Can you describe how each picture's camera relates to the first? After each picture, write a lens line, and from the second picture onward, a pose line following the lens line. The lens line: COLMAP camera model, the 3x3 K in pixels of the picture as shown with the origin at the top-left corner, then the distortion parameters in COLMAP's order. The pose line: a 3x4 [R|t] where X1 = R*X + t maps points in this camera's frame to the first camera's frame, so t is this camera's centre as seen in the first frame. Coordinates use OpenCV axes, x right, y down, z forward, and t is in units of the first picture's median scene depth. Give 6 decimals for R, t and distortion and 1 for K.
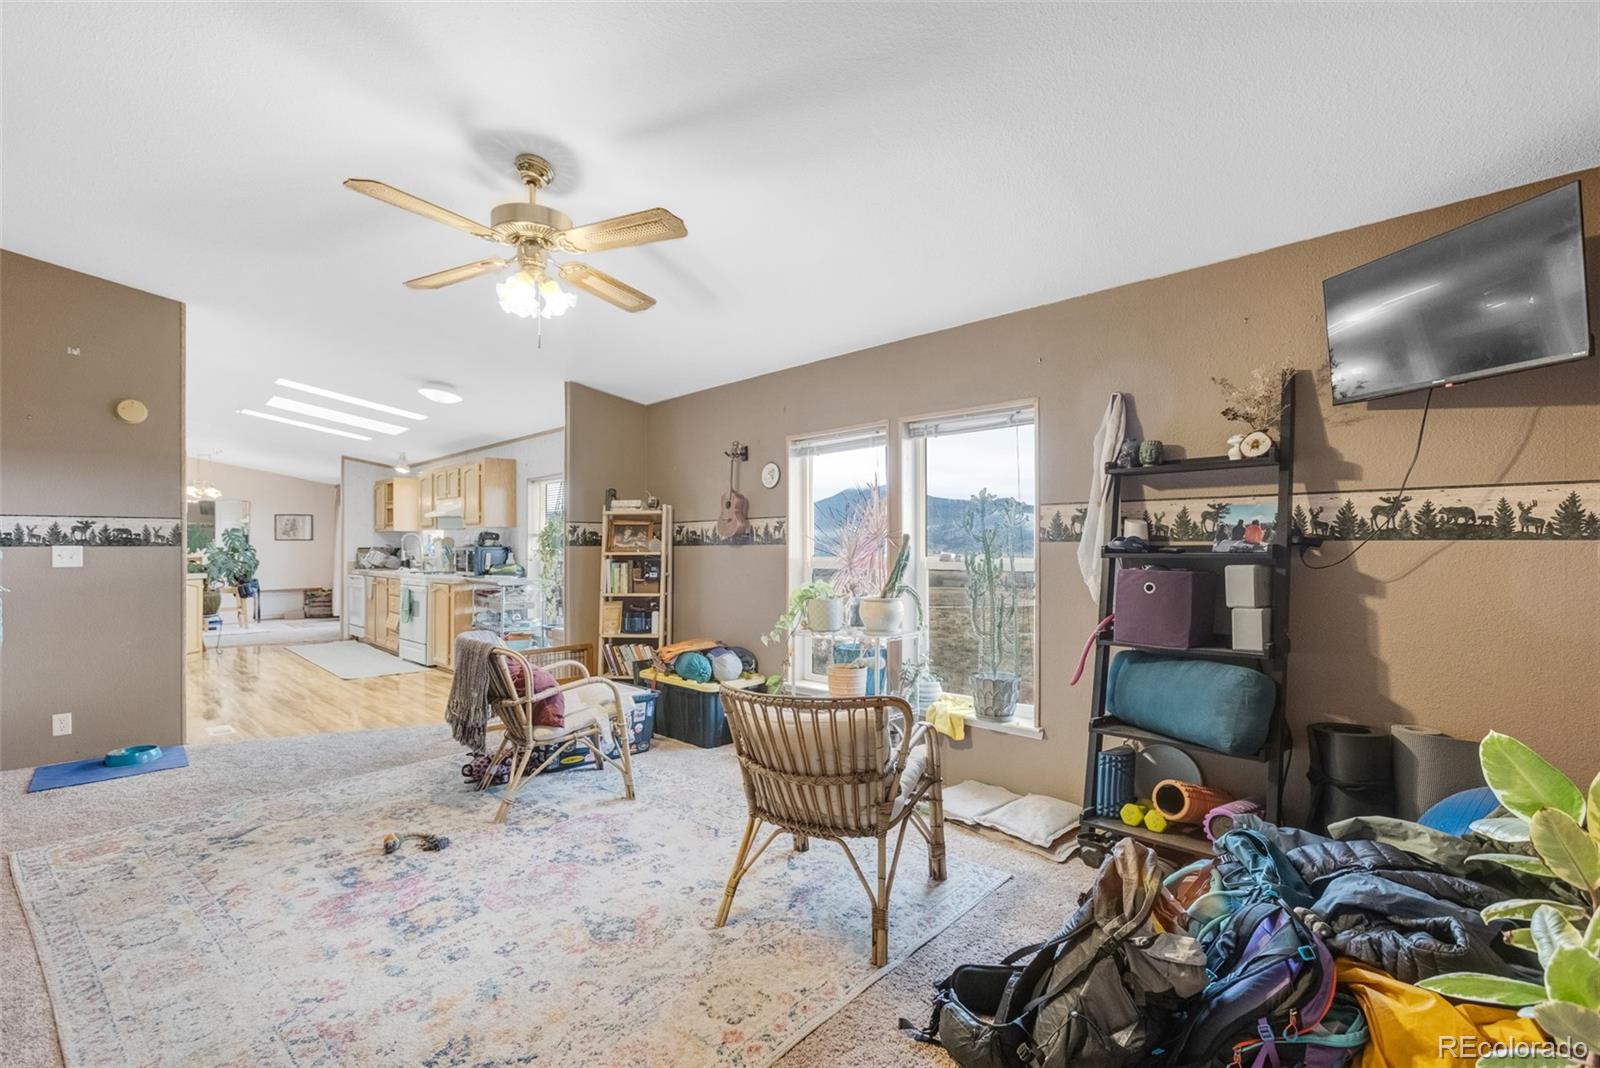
lens RADIAL K [[736.0, 0, 788.6], [0, 736.0, 540.9], [0, 0, 1]] dist [-0.000339, 0.000055]
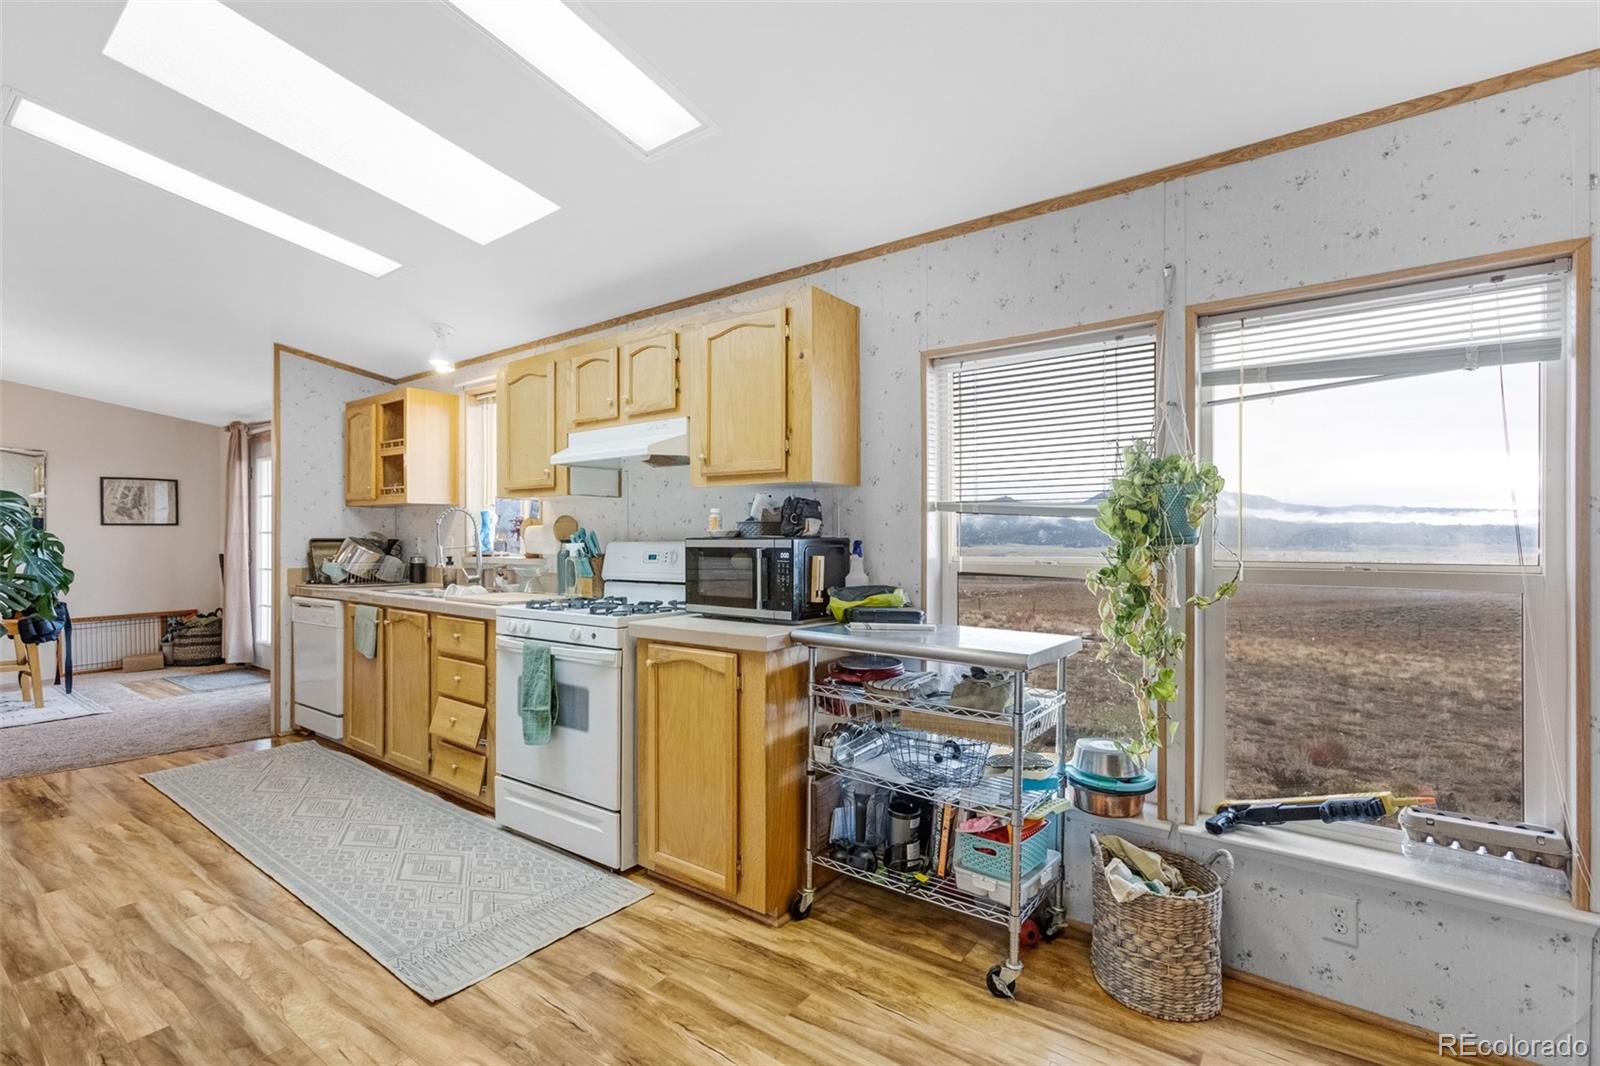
lens RADIAL K [[740.7, 0, 800.0], [0, 740.7, 533.0], [0, 0, 1]] dist [0.009692, 0.001093]
pose [[0.987939, -0.000571, 0.154840, -0.349682], [-0.000017, 0.999993, 0.003792, 0.003586], [-0.154841, -0.003748, 0.987932, 0.478678]]
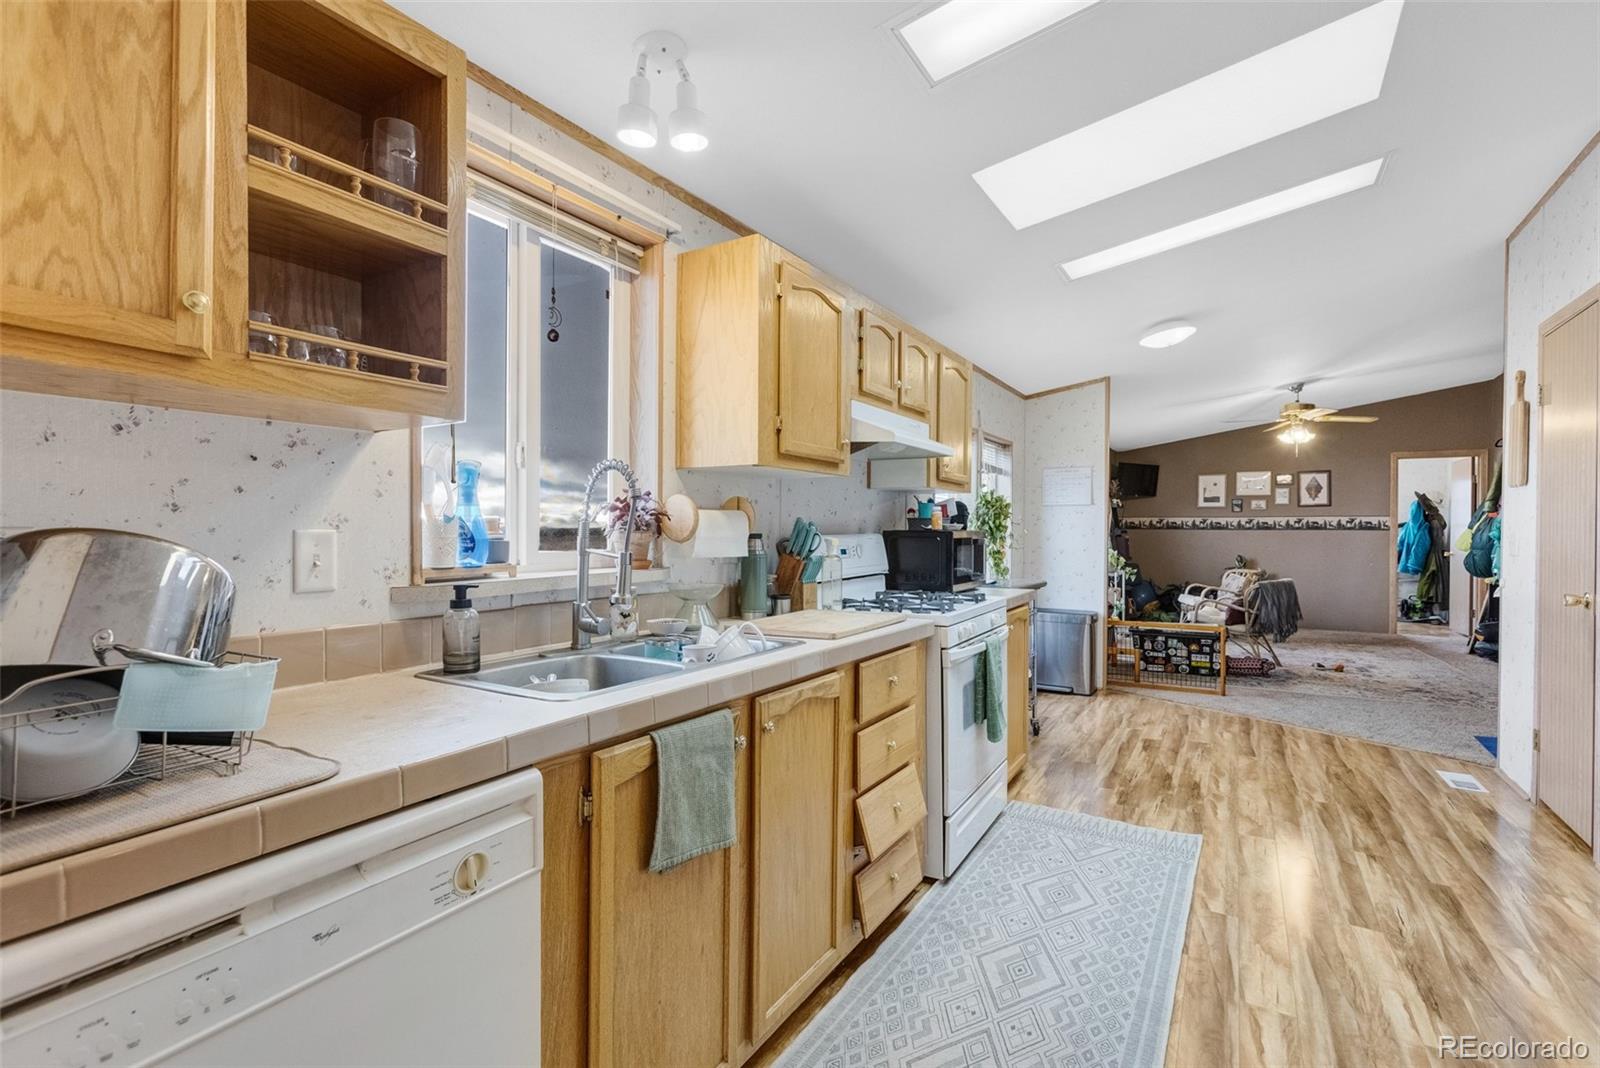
lens RADIAL K [[736.1, 0, 797.5], [0, 736.1, 532.1], [0, 0, 1]] dist [-0.001379, 0.006961]
pose [[-0.256315, -0.004592, 0.966582, -0.668671], [-0.010797, 0.999940, 0.001888, 0.006612], [-0.966533, -0.009952, -0.256350, 0.935296]]
